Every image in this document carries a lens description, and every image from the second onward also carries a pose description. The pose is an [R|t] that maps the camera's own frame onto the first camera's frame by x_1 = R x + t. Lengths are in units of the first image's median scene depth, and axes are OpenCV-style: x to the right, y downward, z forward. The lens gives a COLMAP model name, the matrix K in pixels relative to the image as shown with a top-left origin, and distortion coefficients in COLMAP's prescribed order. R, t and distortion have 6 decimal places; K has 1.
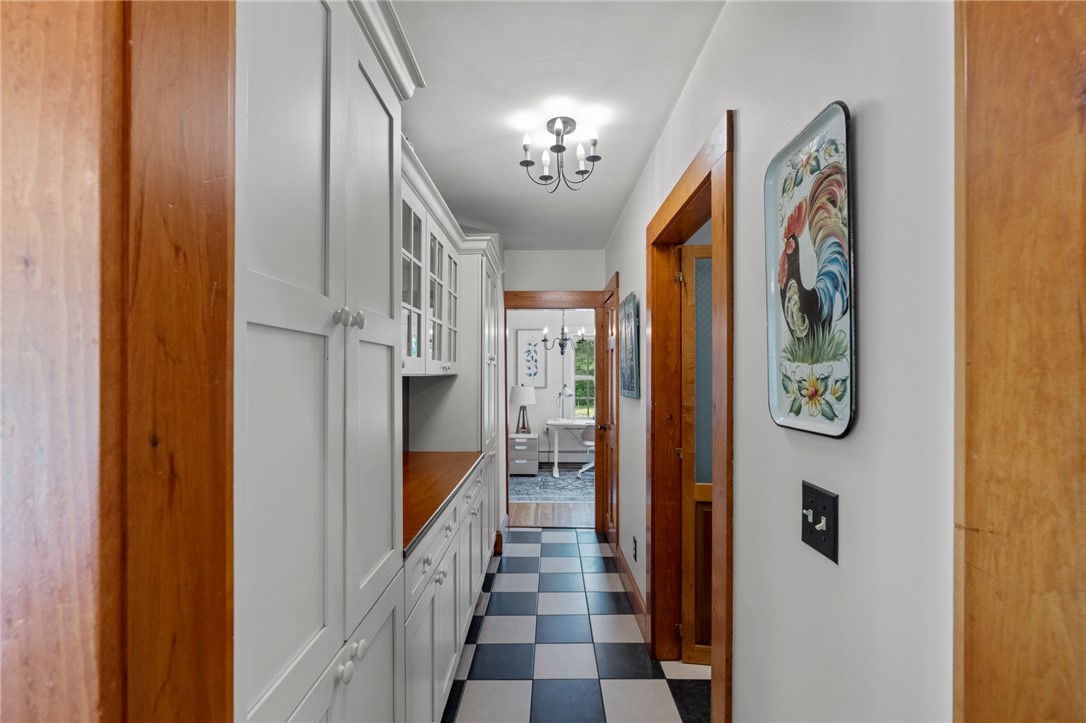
lens RADIAL K [[485.8, 0, 550.6], [0, 485.8, 367.0], [0, 0, 1]] dist [-0.009051, 0.003315]
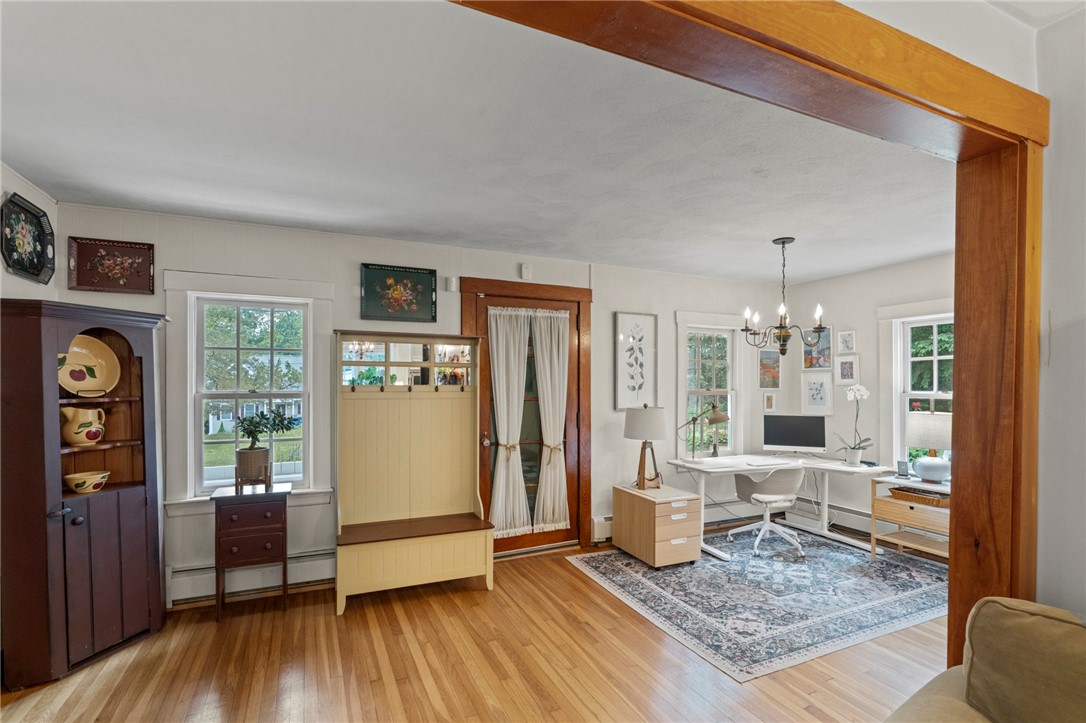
lens RADIAL K [[496.3, 0, 529.5], [0, 496.3, 380.6], [0, 0, 1]] dist [-0.017284, 0.001070]
pose [[0.915146, -0.004070, 0.403102, -0.409992], [-0.000890, 0.999926, 0.012116, -0.000749], [-0.403122, -0.011446, 0.915075, 0.487504]]
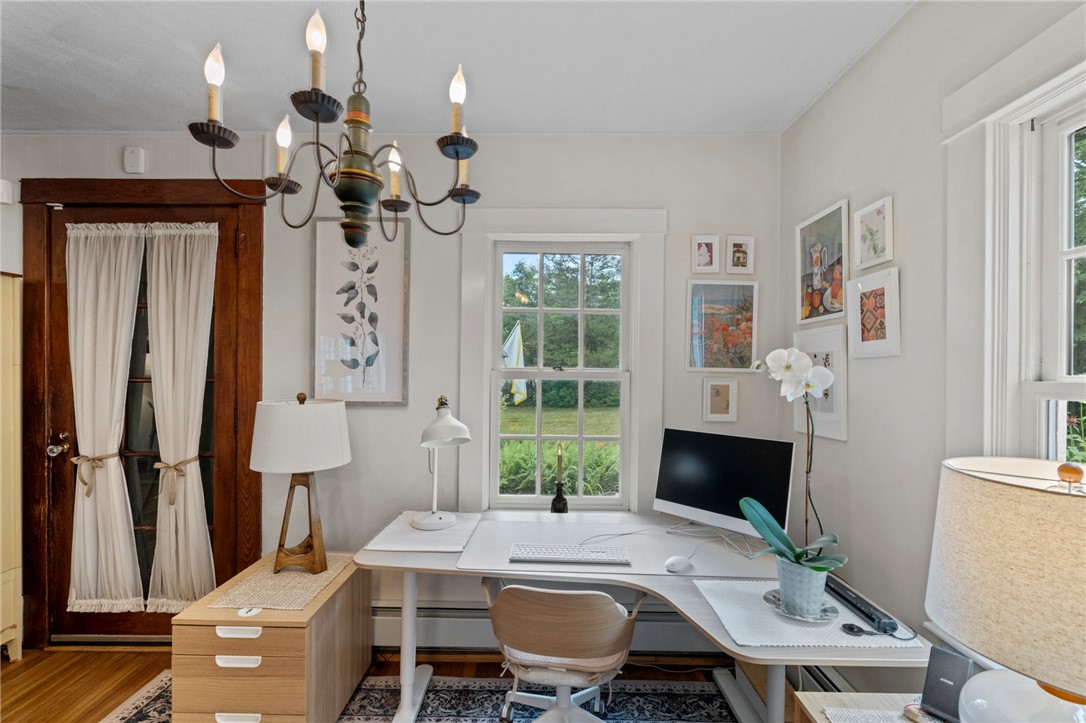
lens RADIAL K [[485.8, 0, 532.3], [0, 485.8, 364.2], [0, 0, 1]] dist [-0.009051, 0.003315]
pose [[0.999844, 0.003140, -0.017409, 0.078693], [-0.003054, 0.999983, 0.004960, 0.014795], [0.017424, -0.004906, 0.999836, 0.688041]]
